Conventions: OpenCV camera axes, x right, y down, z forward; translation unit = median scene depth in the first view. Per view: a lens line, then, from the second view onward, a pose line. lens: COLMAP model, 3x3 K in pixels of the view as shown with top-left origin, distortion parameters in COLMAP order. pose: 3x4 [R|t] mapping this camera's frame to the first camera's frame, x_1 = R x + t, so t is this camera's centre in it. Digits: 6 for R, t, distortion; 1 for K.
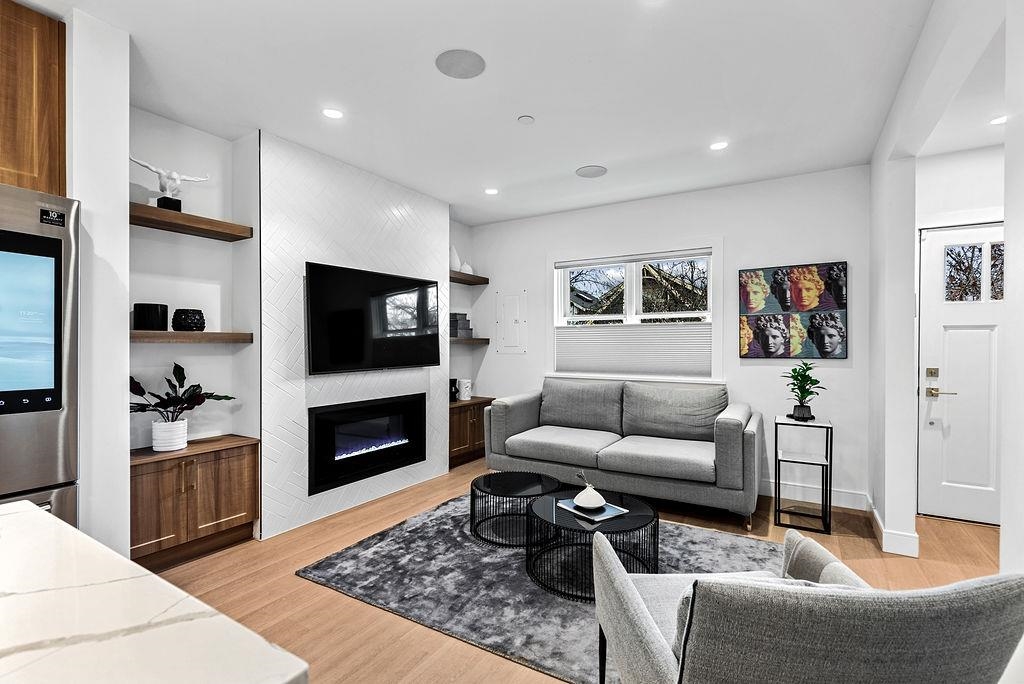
lens RADIAL K [[465.4, 0, 509.5], [0, 465.4, 347.3], [0, 0, 1]] dist [-0.002024, 0.000296]
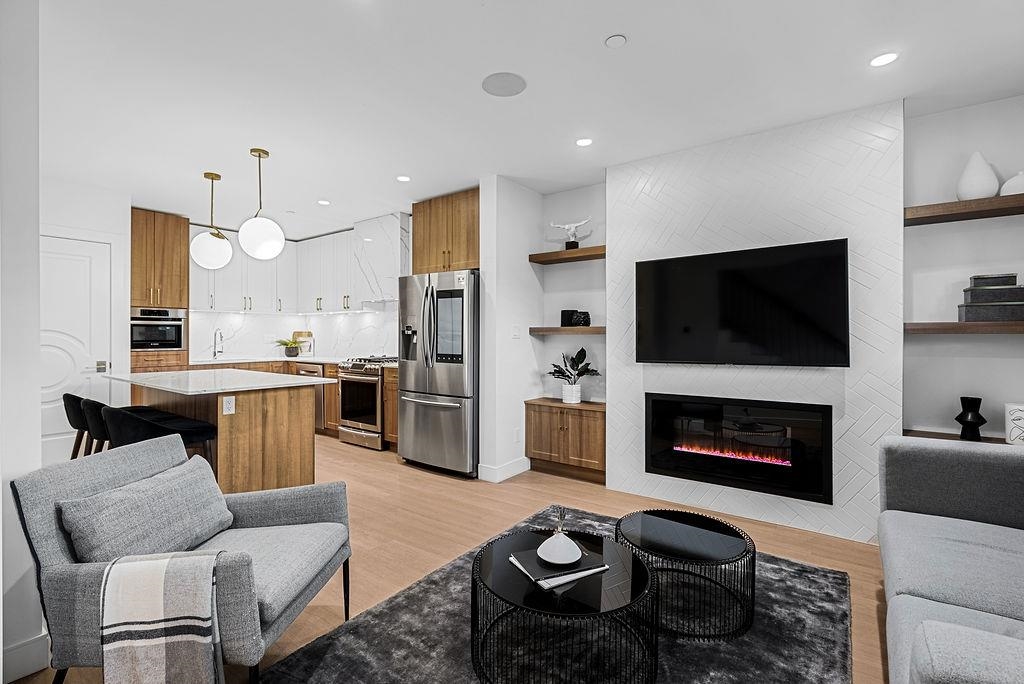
lens RADIAL K [[474.0, 0, 511.2], [0, 474.0, 334.6], [0, 0, 1]] dist [-0.001114, 0.000838]
pose [[-0.087442, -0.003679, -0.996163, 0.650066], [-0.005560, 0.999979, -0.003205, -0.001535], [0.996154, 0.005258, -0.087461, 0.704737]]
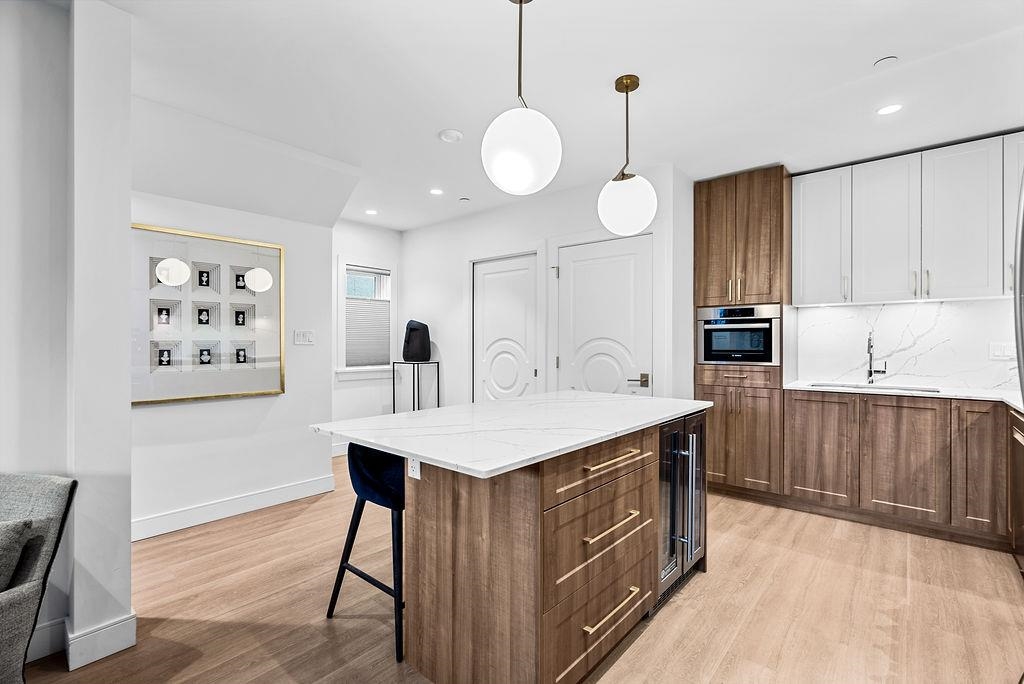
lens RADIAL K [[461.0, 0, 514.4], [0, 461.0, 342.7], [0, 0, 1]] dist [-0.002838, 0.000362]
pose [[-0.988805, -0.002615, 0.149192, -0.347960], [-0.001981, 0.999988, 0.004395, -0.002896], [-0.149202, 0.004050, -0.988798, 0.585975]]
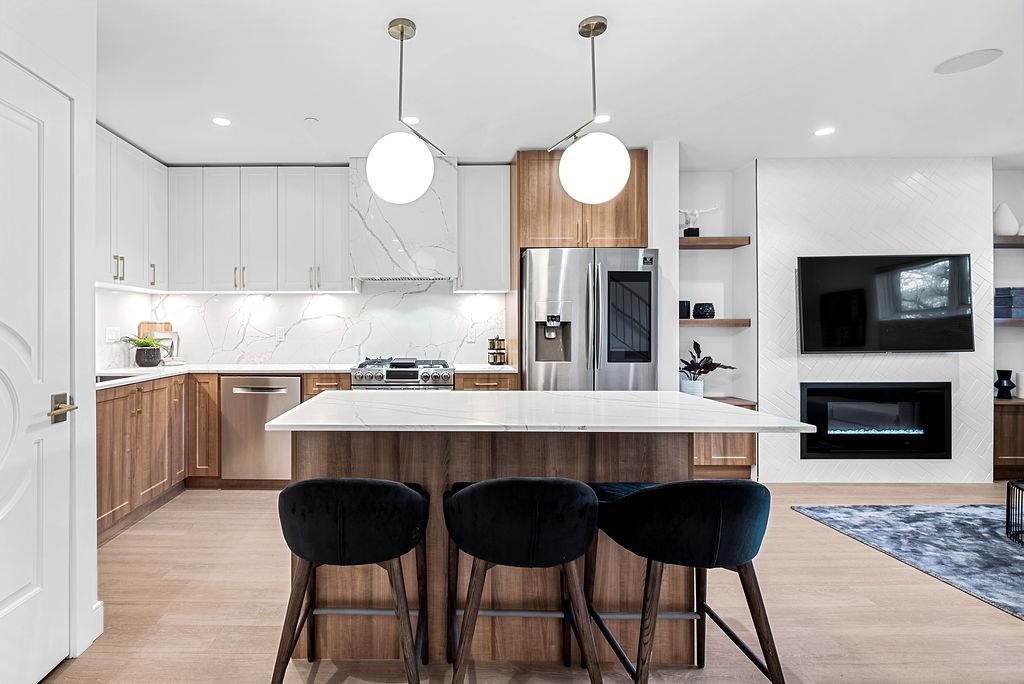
lens RADIAL K [[507.8, 0, 425.6], [0, 507.8, 327.8], [0, 0, 1]] dist [0.009951, -0.005399]
pose [[0.516541, -0.003546, -0.856255, 0.155601], [-0.002646, 0.999980, -0.005737, 0.003831], [0.856259, 0.005229, 0.516521, -0.408628]]
